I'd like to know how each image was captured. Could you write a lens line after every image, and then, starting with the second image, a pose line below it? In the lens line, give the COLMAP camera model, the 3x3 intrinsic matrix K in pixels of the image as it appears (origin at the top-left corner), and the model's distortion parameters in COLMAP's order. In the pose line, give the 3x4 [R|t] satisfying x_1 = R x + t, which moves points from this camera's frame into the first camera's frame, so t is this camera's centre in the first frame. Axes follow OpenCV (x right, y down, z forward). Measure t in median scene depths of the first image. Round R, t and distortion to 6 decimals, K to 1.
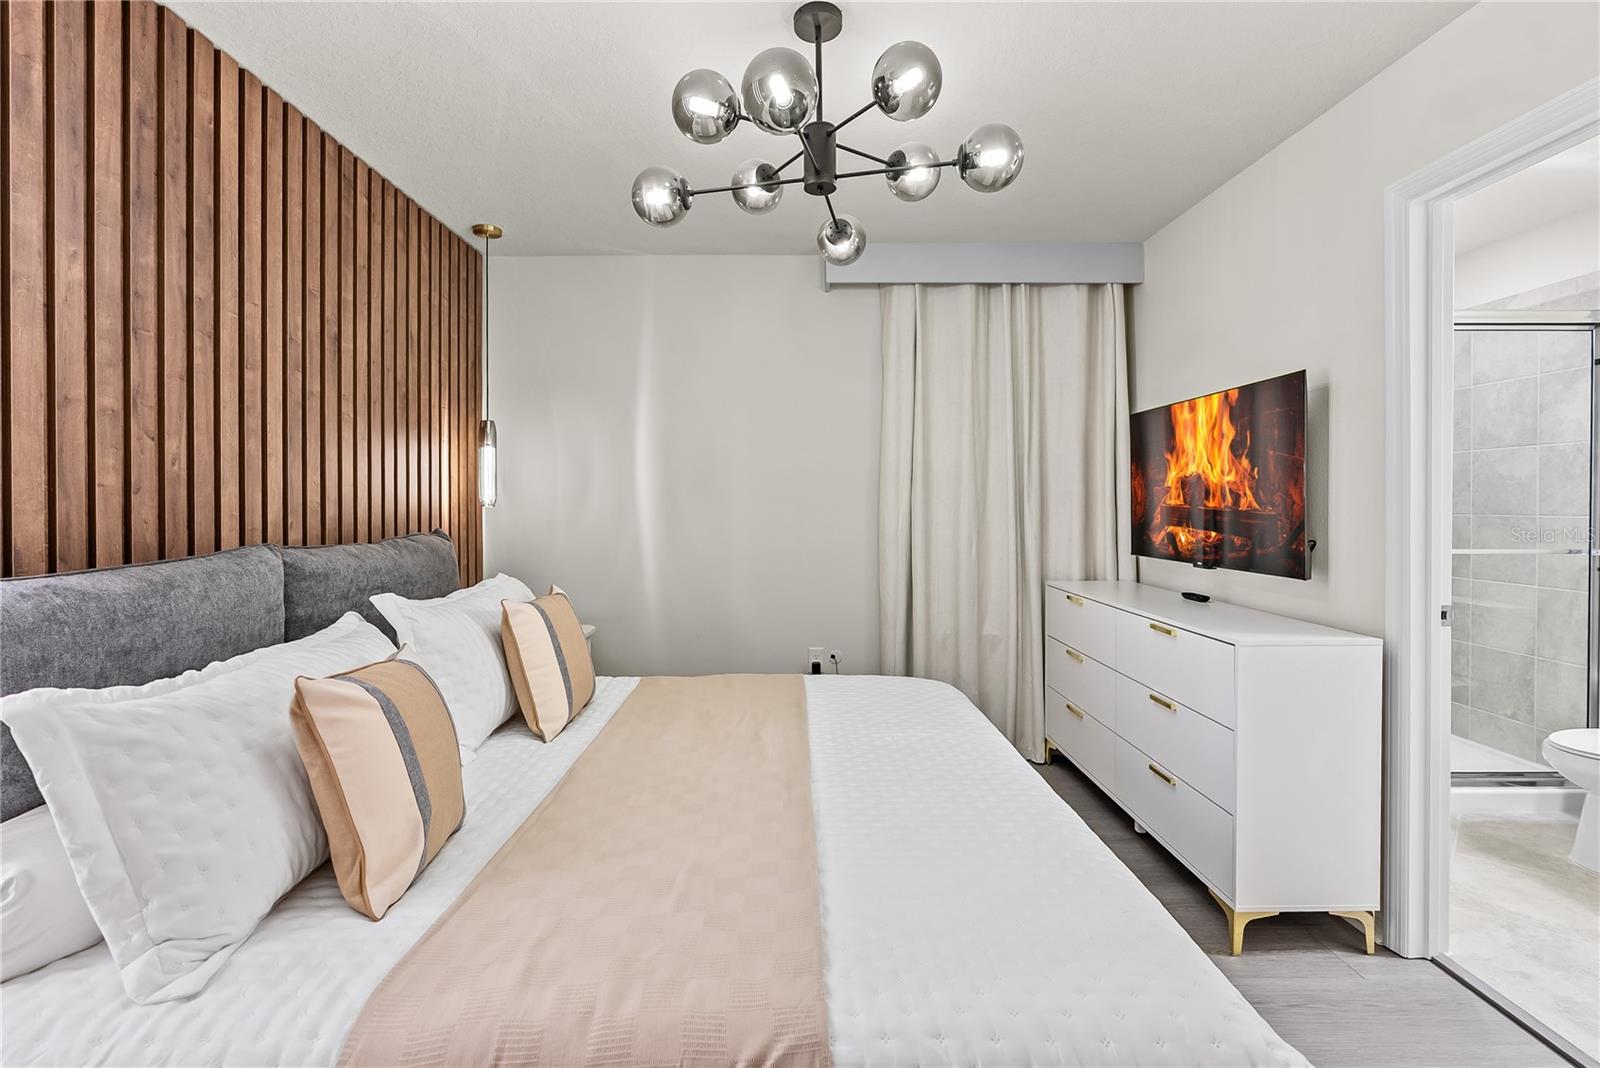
lens RADIAL K [[720.9, 0, 793.4], [0, 720.9, 521.1], [0, 0, 1]] dist [-0.003836, -0.000137]
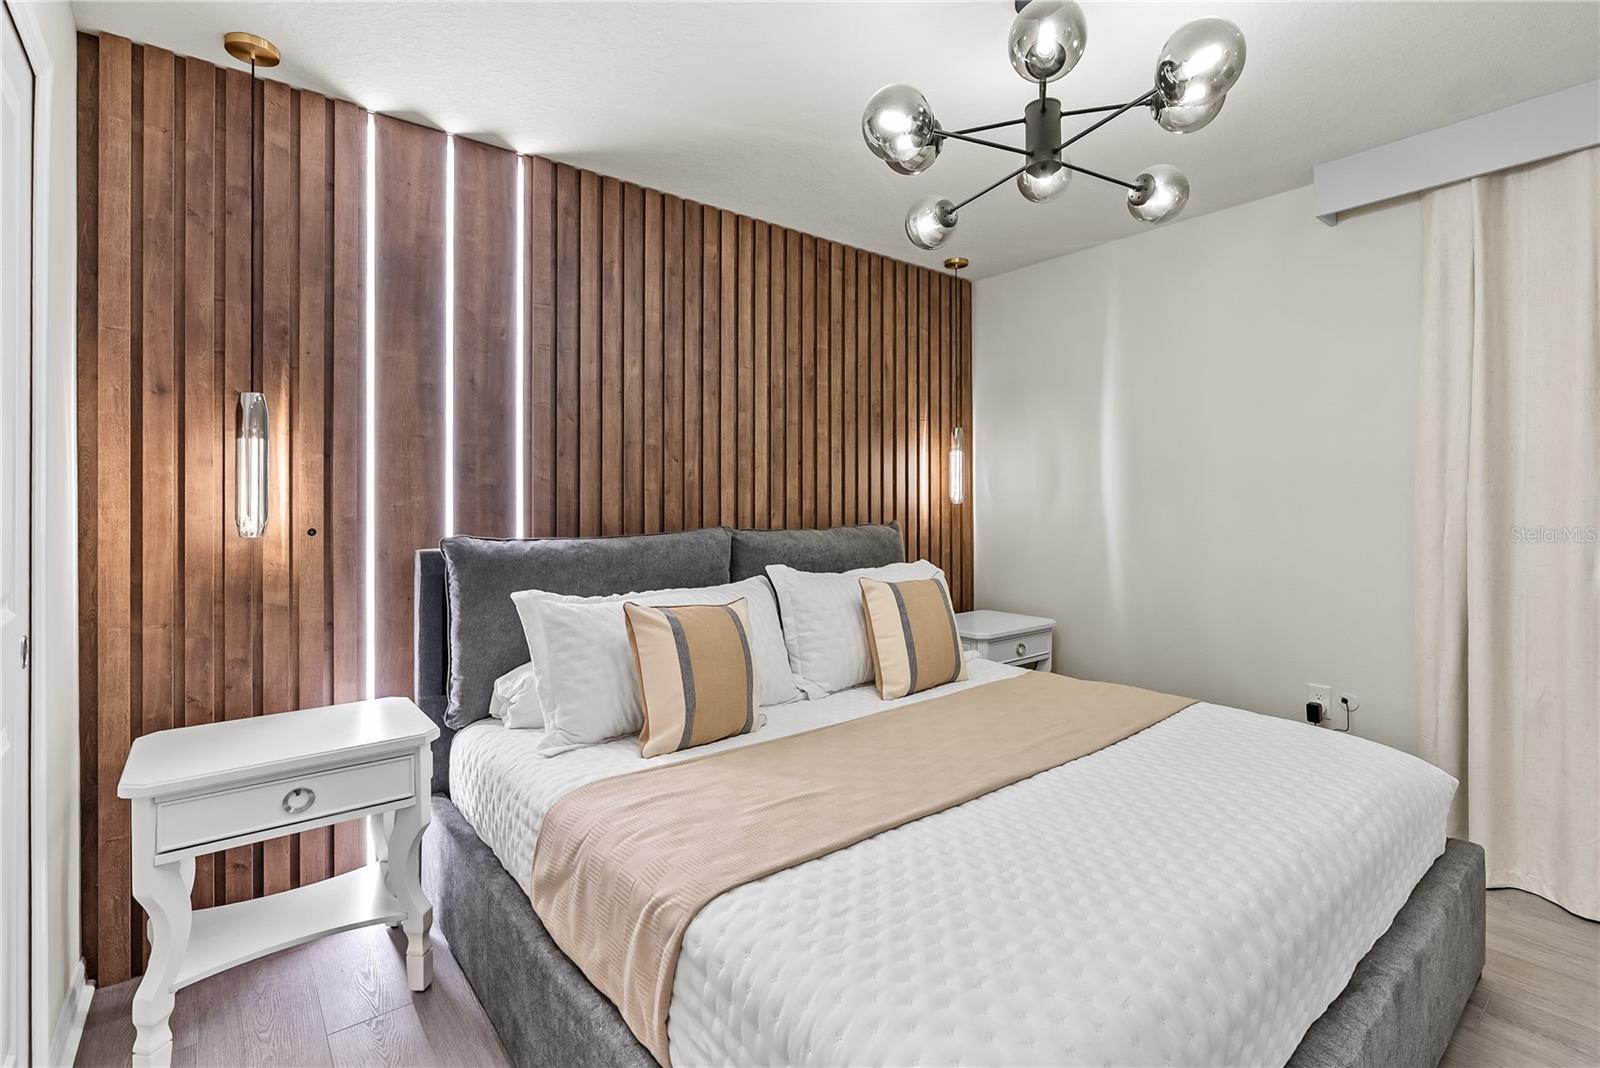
lens RADIAL K [[728.3, 0, 804.0], [0, 728.3, 513.9], [0, 0, 1]] dist [-0.004169, -0.000319]
pose [[0.633042, 0.014513, -0.773981, 0.495311], [-0.019772, 0.999801, 0.002575, -0.002009], [0.773865, 0.013673, 0.633203, 0.129919]]
